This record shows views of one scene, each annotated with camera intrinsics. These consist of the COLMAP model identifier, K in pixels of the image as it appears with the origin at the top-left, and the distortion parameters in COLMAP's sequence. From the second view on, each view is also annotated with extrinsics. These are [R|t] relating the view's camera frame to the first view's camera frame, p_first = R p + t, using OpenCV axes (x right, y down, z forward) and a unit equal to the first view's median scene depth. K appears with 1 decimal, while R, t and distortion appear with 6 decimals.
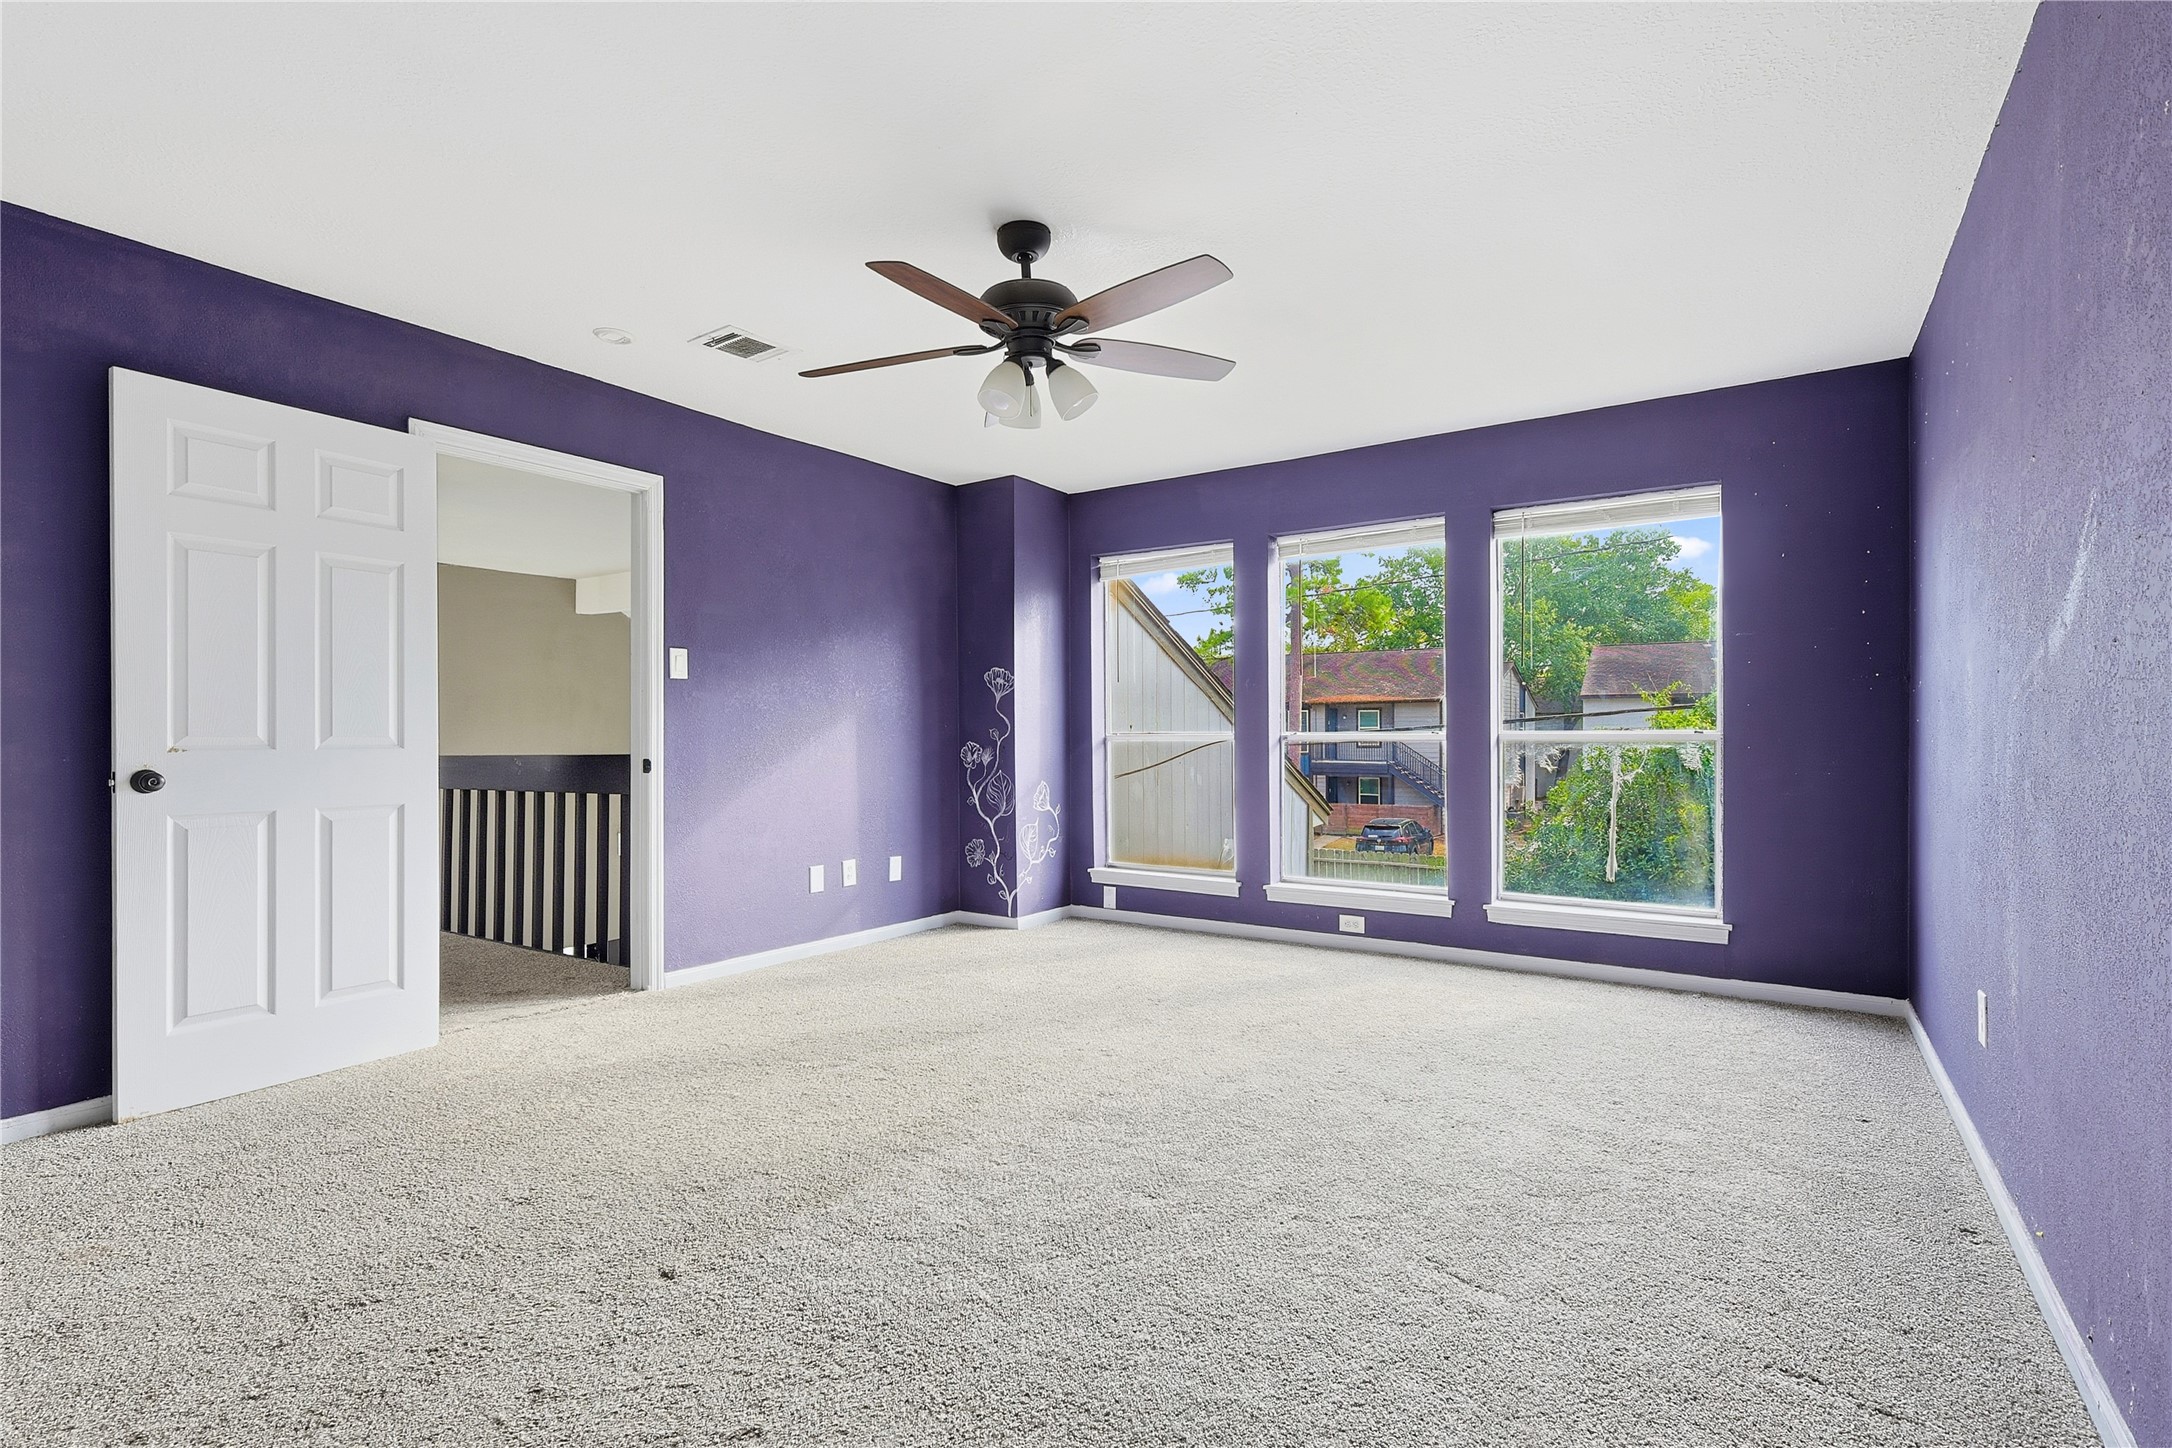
lens RADIAL K [[1015.1, 0, 1085.8], [0, 1015.1, 726.7], [0, 0, 1]] dist [0.002812, -0.000468]
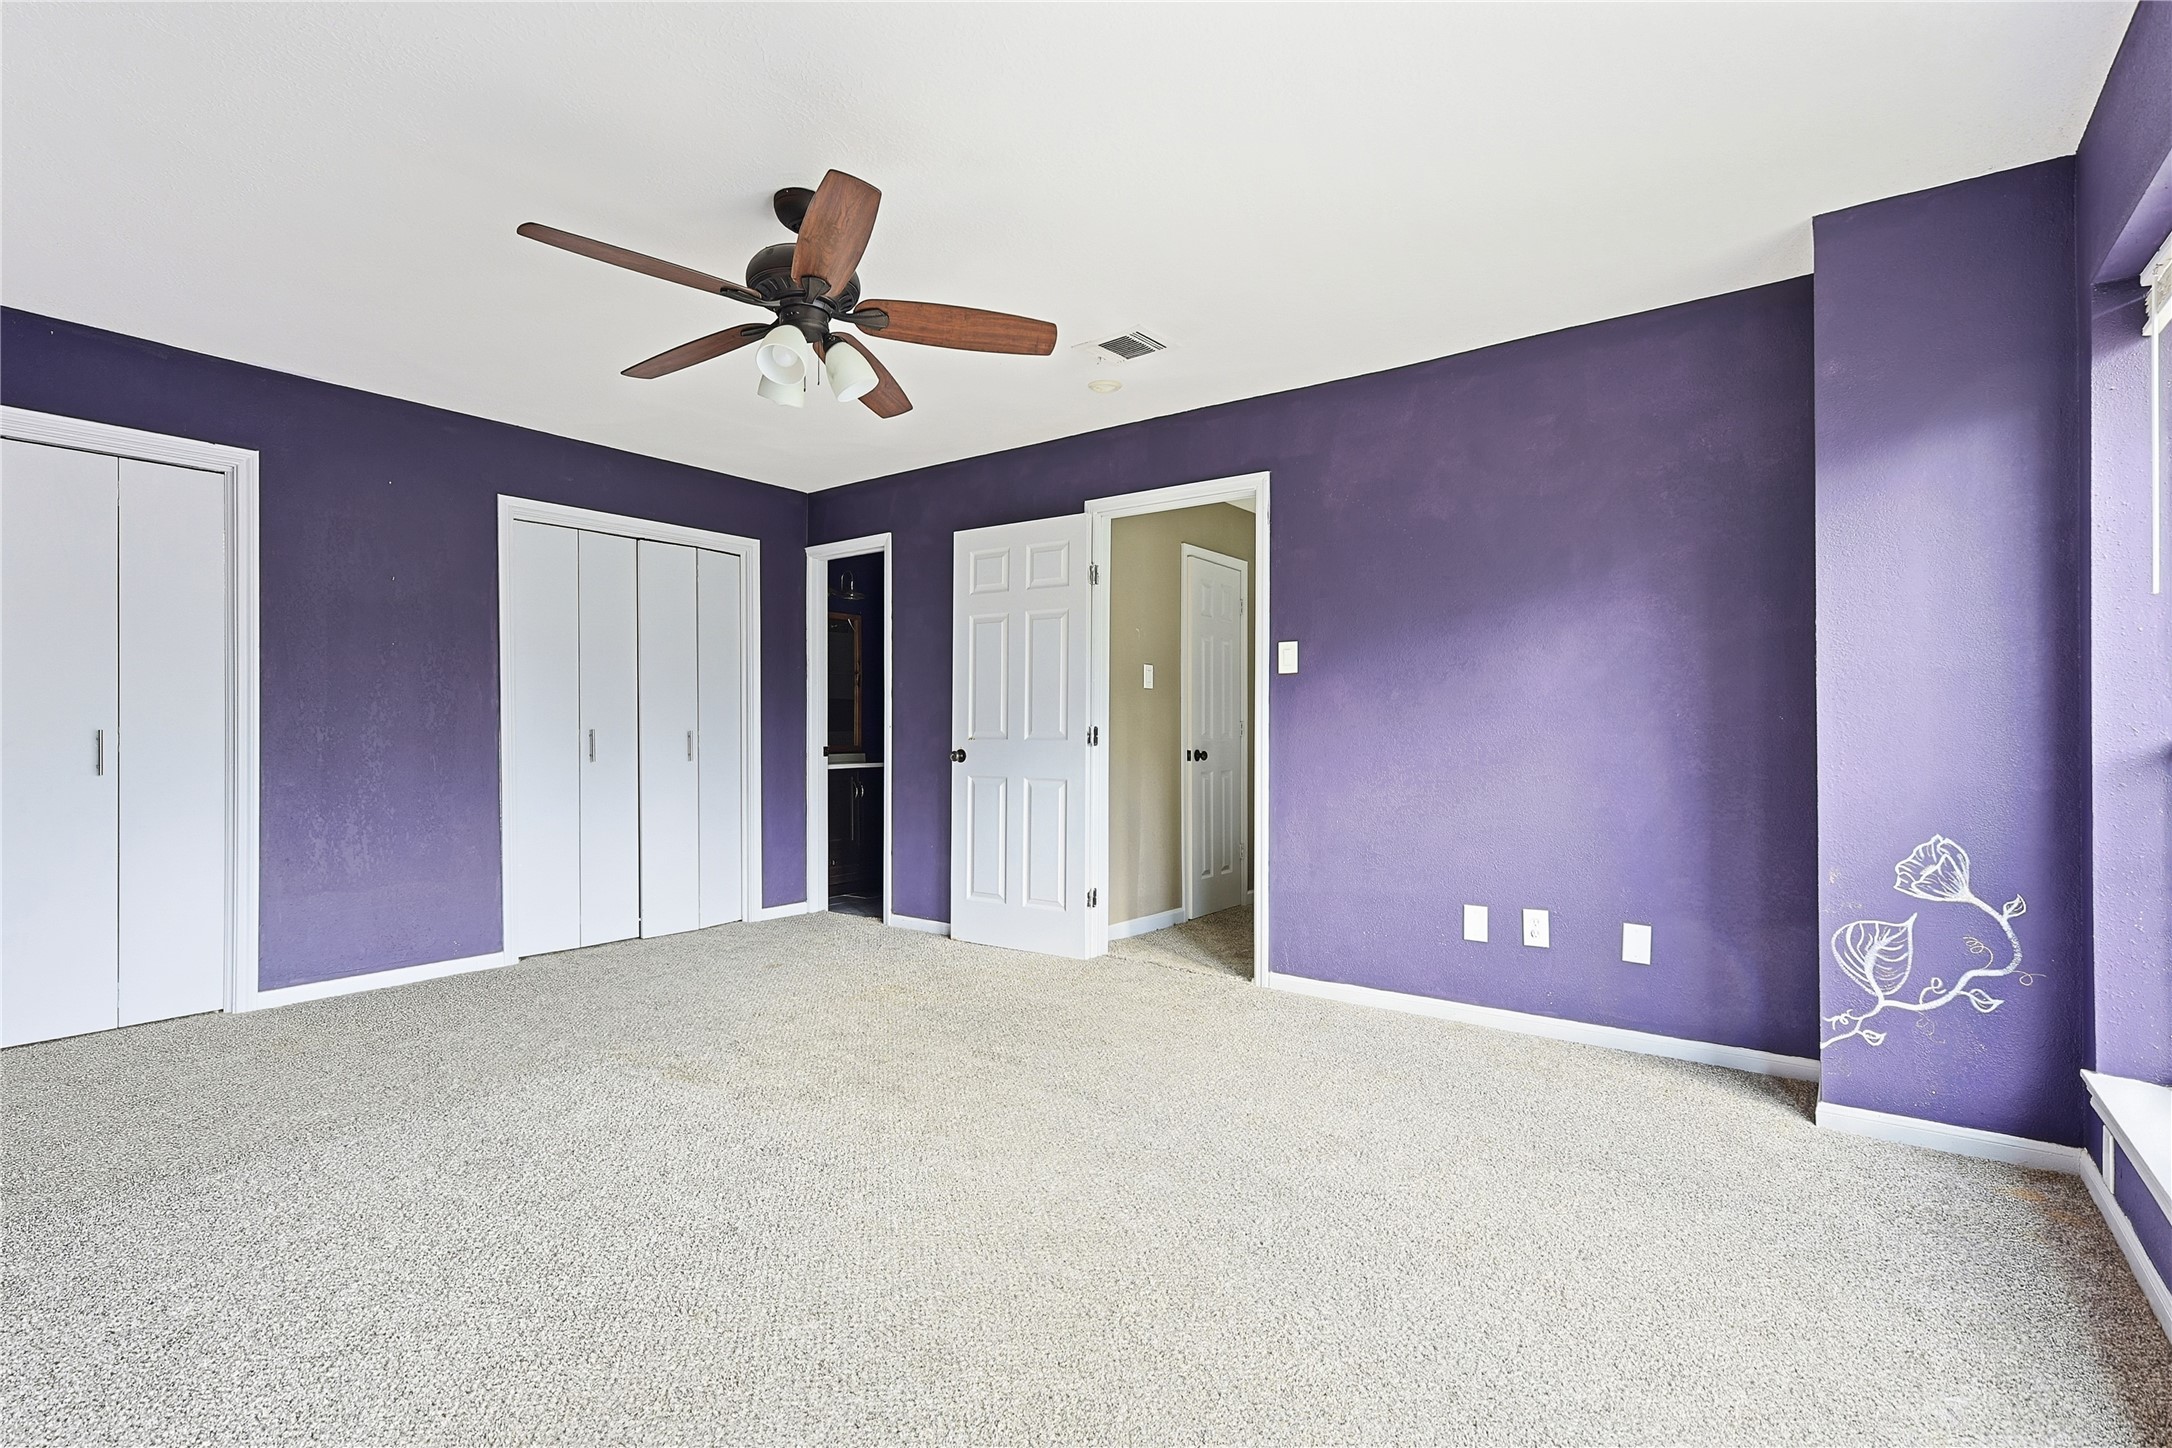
lens RADIAL K [[1015.1, 0, 1086.6], [0, 1015.1, 727.3], [0, 0, 1]] dist [0.002812, -0.000468]
pose [[-0.040885, -0.002745, -0.999160, 0.521826], [0.004682, 0.999985, -0.002939, 0.005727], [0.999153, -0.004798, -0.040871, 0.774770]]
